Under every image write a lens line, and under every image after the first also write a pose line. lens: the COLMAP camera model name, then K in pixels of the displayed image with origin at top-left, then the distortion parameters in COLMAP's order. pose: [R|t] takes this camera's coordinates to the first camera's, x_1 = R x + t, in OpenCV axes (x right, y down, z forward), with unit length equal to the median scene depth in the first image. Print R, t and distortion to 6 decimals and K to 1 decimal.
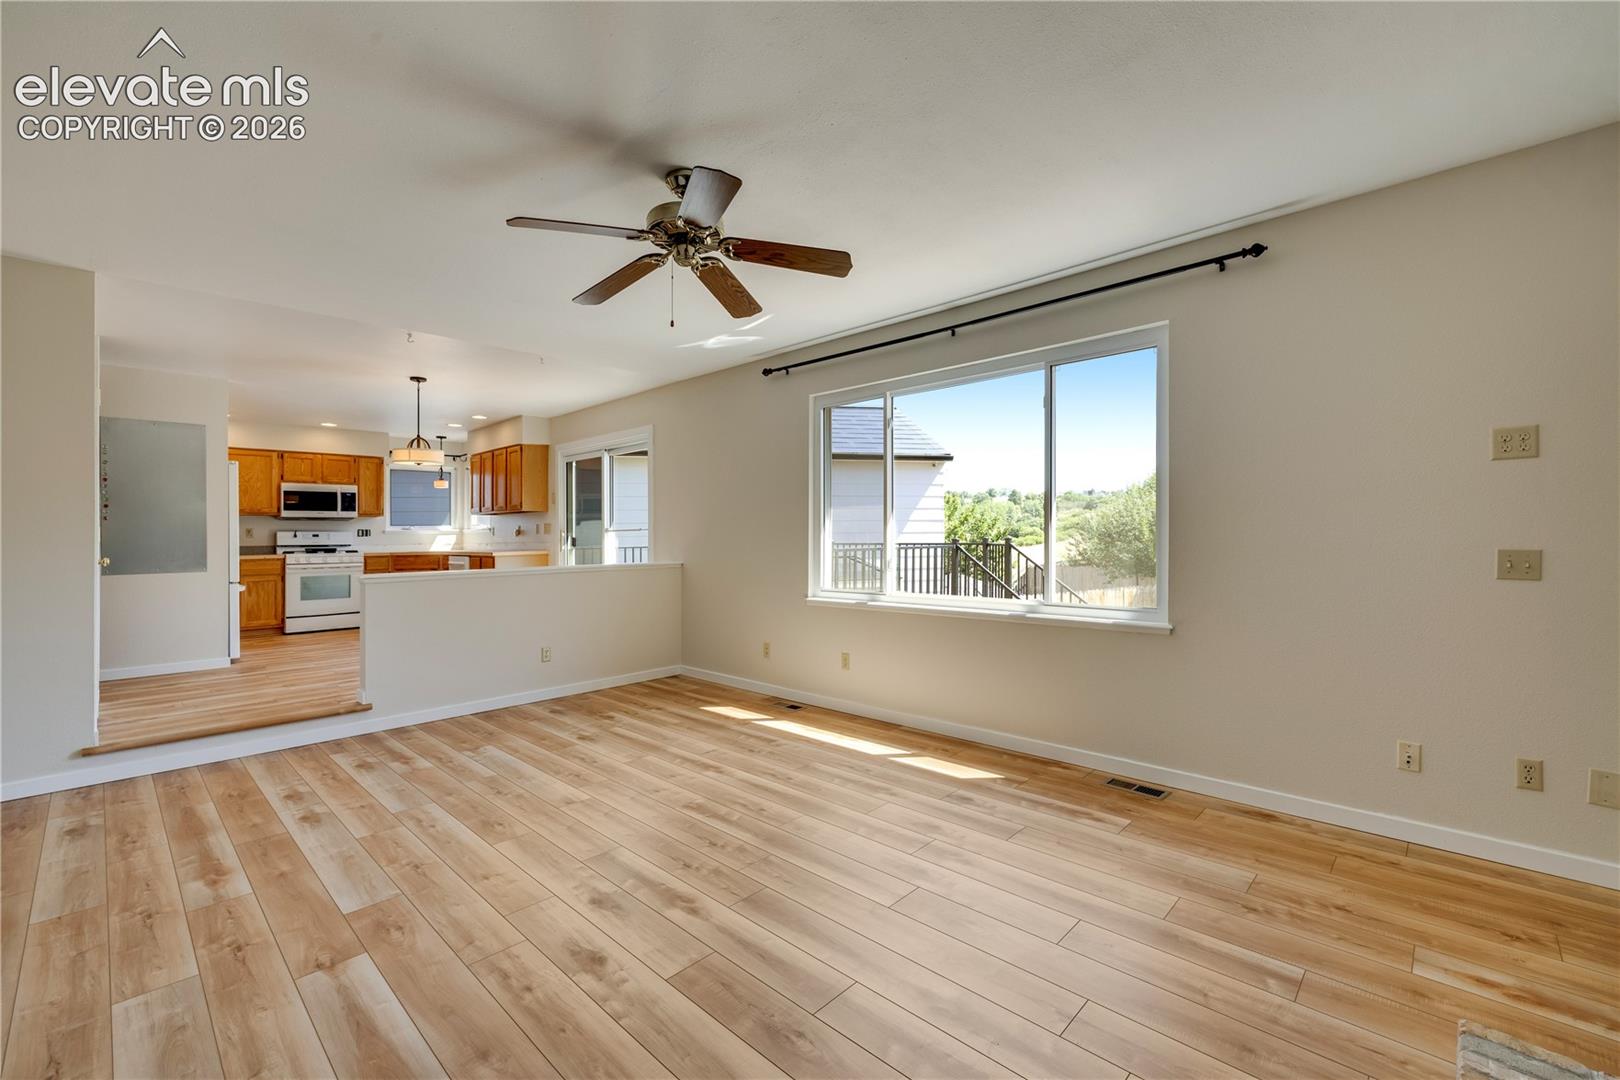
lens RADIAL K [[676.8, 0, 801.9], [0, 676.8, 530.3], [0, 0, 1]] dist [0.001539, -0.000411]
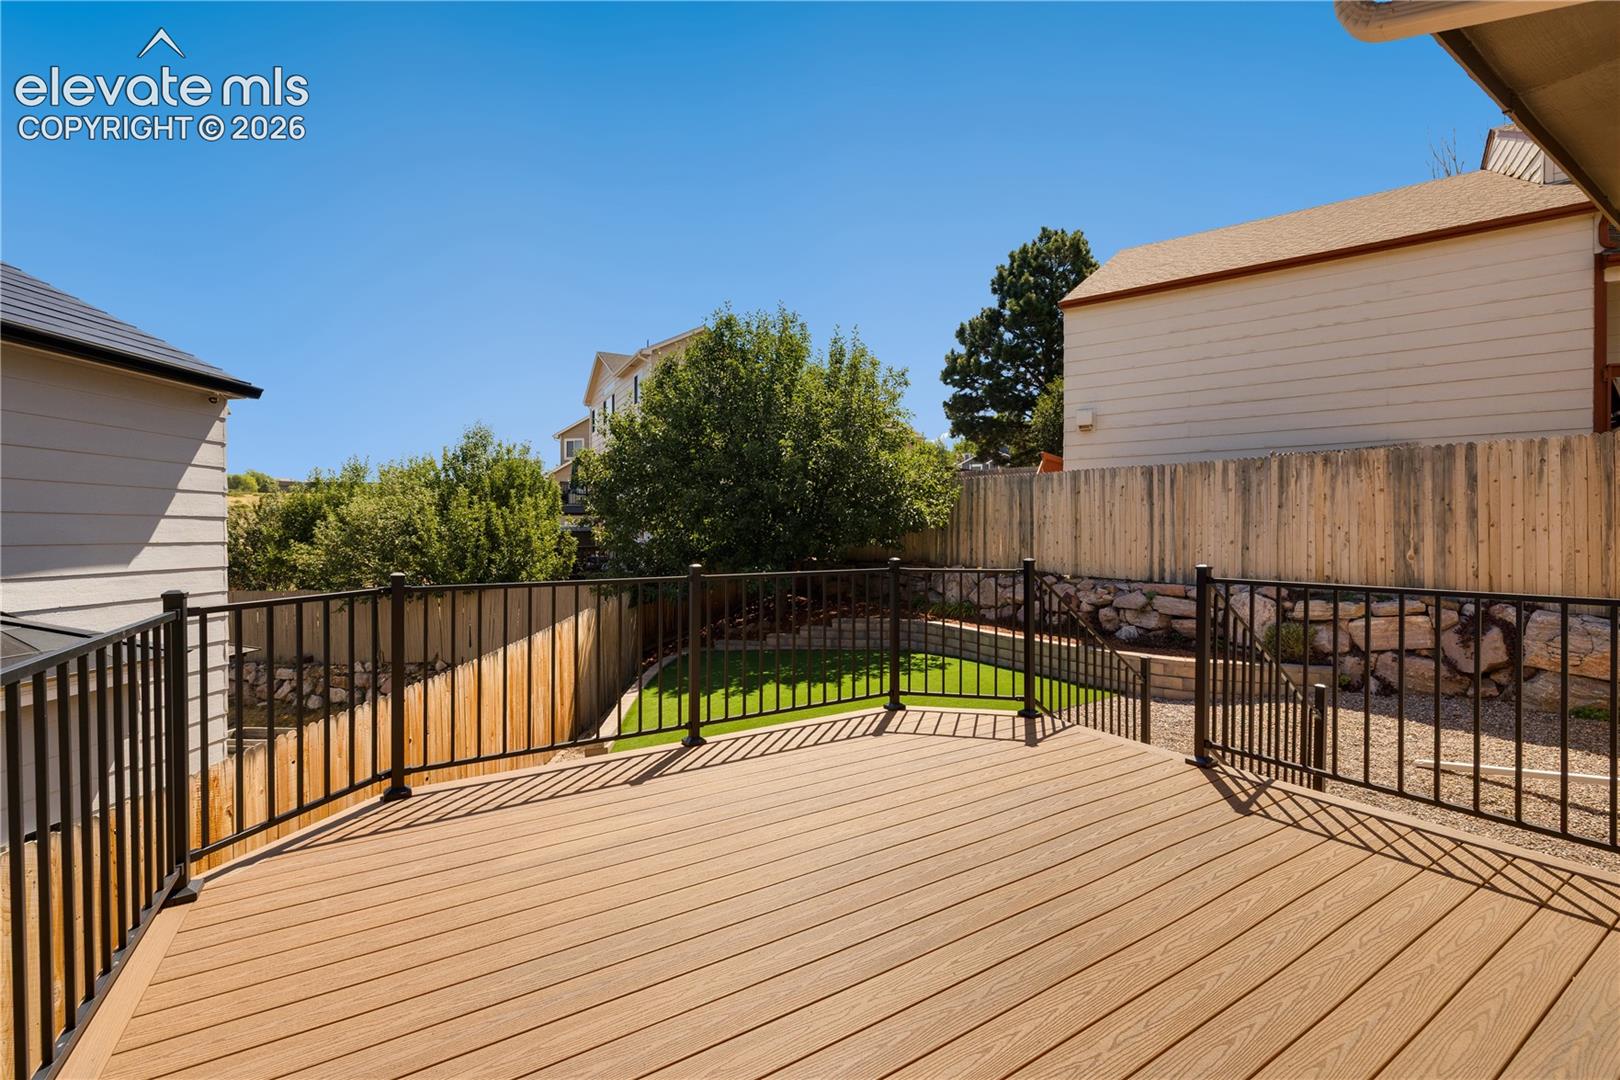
lens RADIAL K [[676.8, 0, 826.1], [0, 676.8, 530.3], [0, 0, 1]] dist [0.001539, -0.000411]
pose [[0.227775, 0.012269, 0.973636, -0.804997], [-0.005832, 0.999920, -0.011236, -0.021824], [-0.973696, -0.003119, 0.227828, 2.587242]]
